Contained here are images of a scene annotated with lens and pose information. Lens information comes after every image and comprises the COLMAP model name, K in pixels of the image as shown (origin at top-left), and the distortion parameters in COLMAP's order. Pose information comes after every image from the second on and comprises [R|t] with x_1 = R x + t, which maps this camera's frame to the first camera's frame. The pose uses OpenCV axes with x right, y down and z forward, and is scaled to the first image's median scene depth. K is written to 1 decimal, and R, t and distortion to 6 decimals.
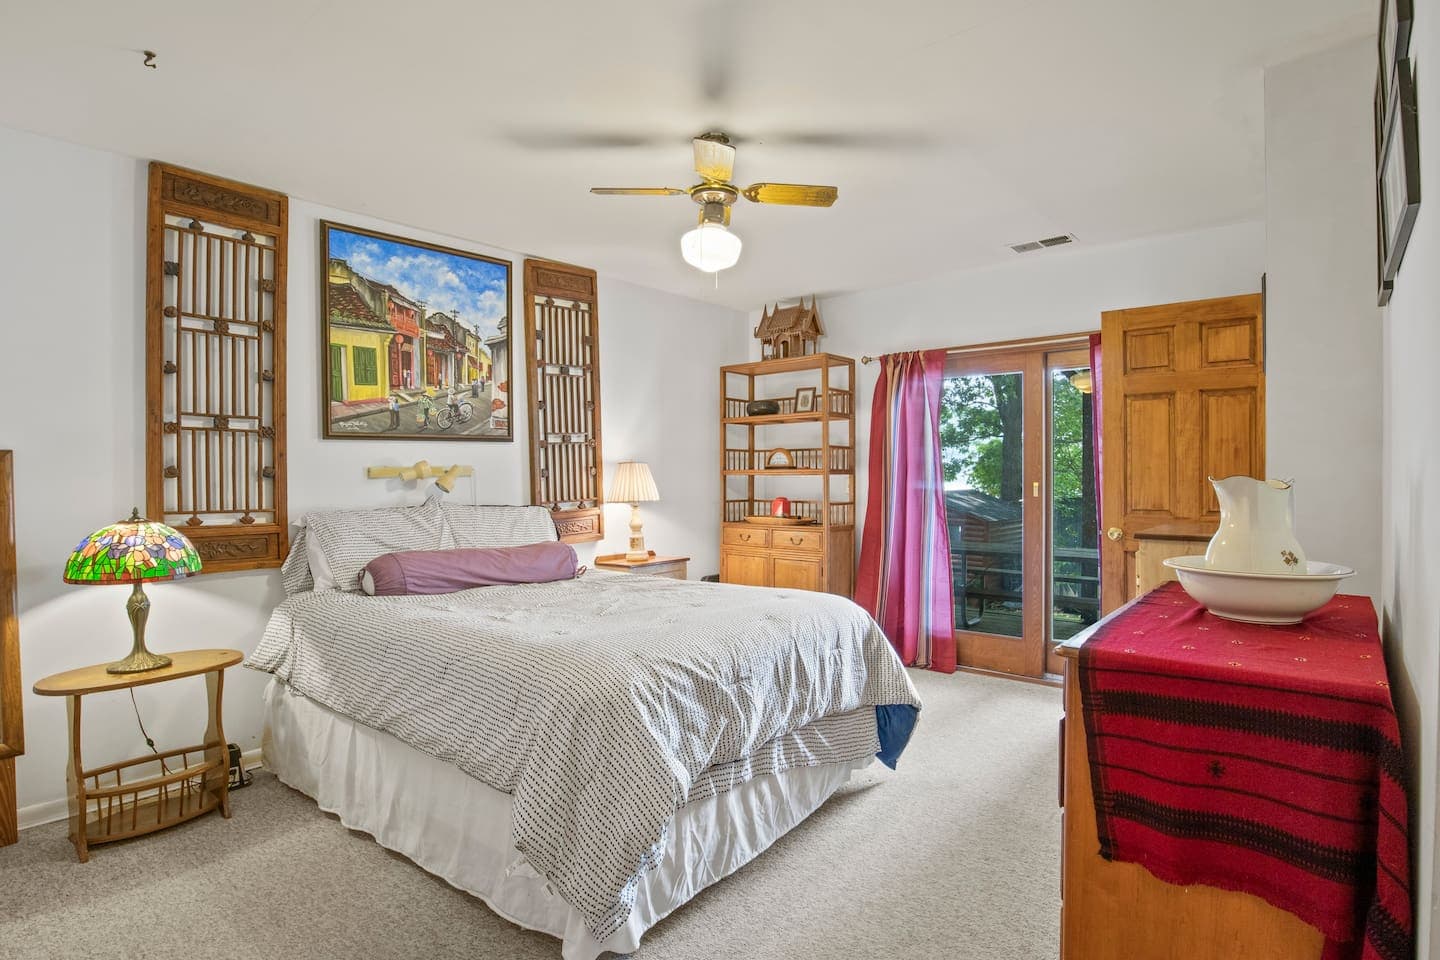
lens RADIAL K [[730.9, 0, 719.8], [0, 730.9, 467.4], [0, 0, 1]] dist [0.000555, 0.000632]
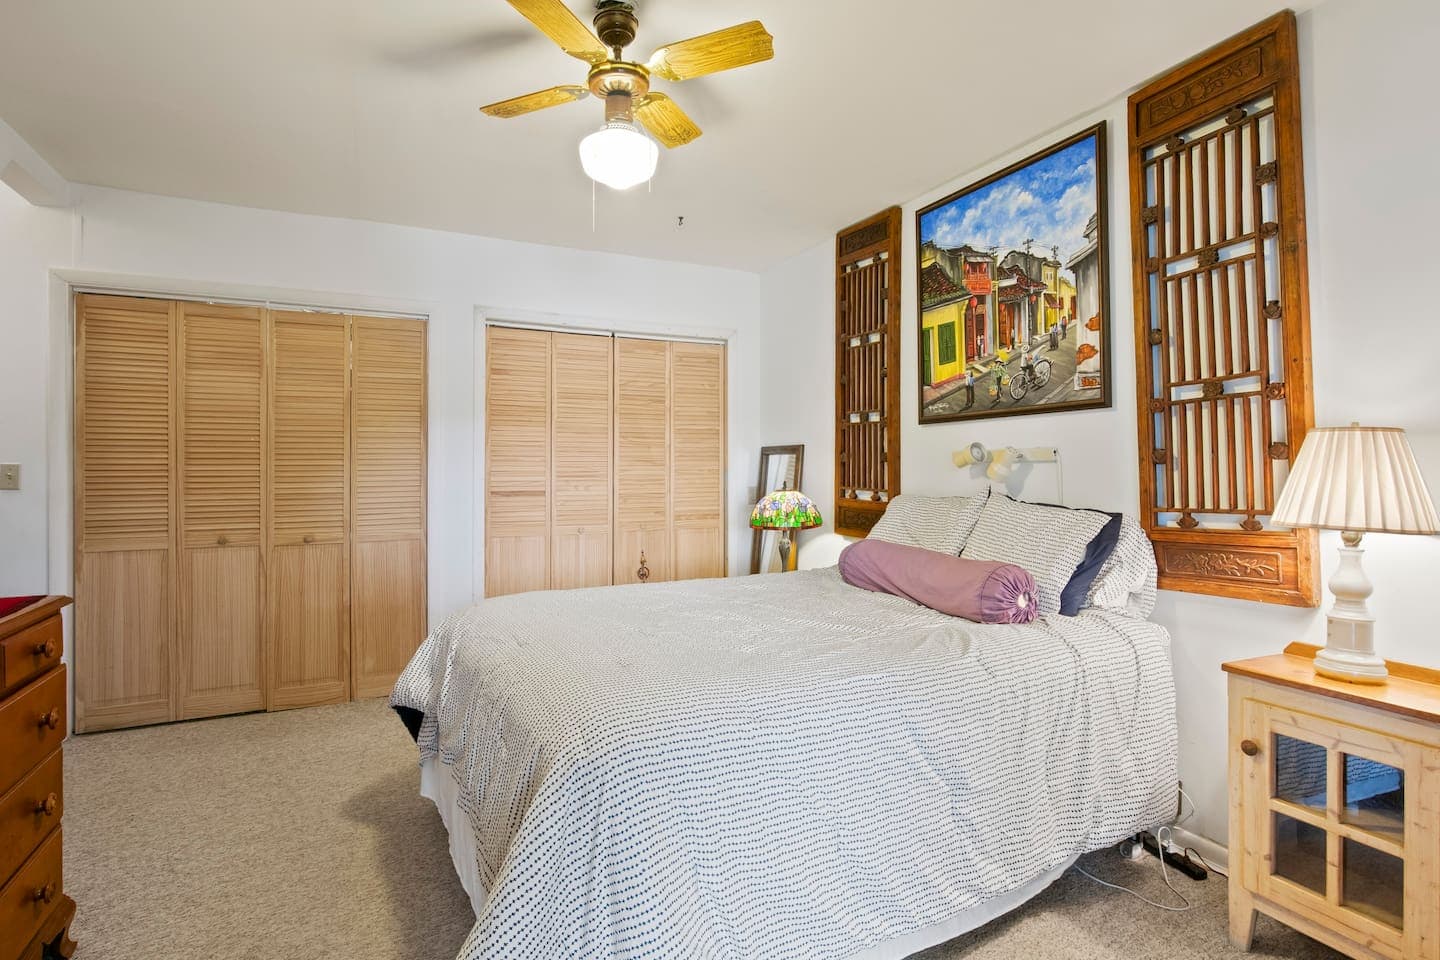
lens RADIAL K [[730.9, 0, 720.1], [0, 730.9, 471.8], [0, 0, 1]] dist [0.000555, 0.000632]
pose [[-0.360925, -0.001842, -0.932593, 0.450997], [-0.011714, 0.999928, 0.002559, 0.024543], [0.932521, 0.011848, -0.360920, 0.984973]]
